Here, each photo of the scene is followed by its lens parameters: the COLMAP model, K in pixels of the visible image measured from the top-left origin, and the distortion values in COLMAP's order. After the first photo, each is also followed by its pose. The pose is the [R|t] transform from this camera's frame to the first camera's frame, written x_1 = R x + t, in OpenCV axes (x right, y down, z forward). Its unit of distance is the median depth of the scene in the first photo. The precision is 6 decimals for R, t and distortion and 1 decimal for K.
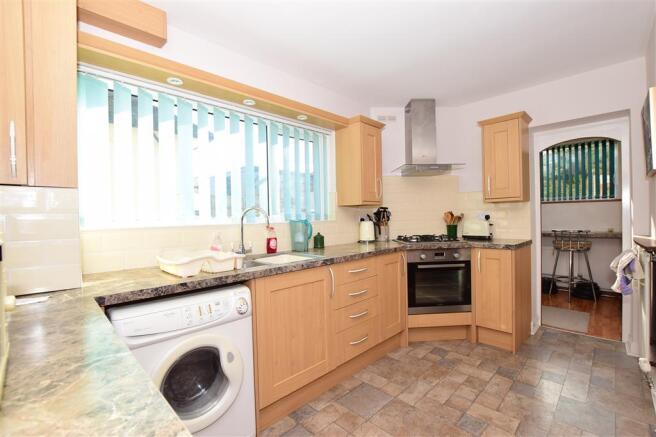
lens RADIAL K [[294.0, 0, 330.7], [0, 294.0, 220.6], [0, 0, 1]] dist [-0.001053, 0.000371]
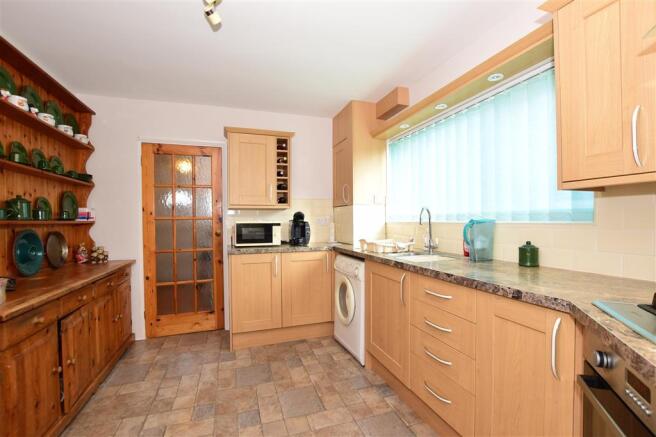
lens RADIAL K [[294.0, 0, 330.4], [0, 294.0, 218.7], [0, 0, 1]] dist [-0.001053, 0.000371]
pose [[-0.428660, 0.024541, -0.903132, 0.916132], [0.010054, 0.999699, 0.022393, -0.031444], [0.903410, 0.000519, -0.428778, 1.178850]]
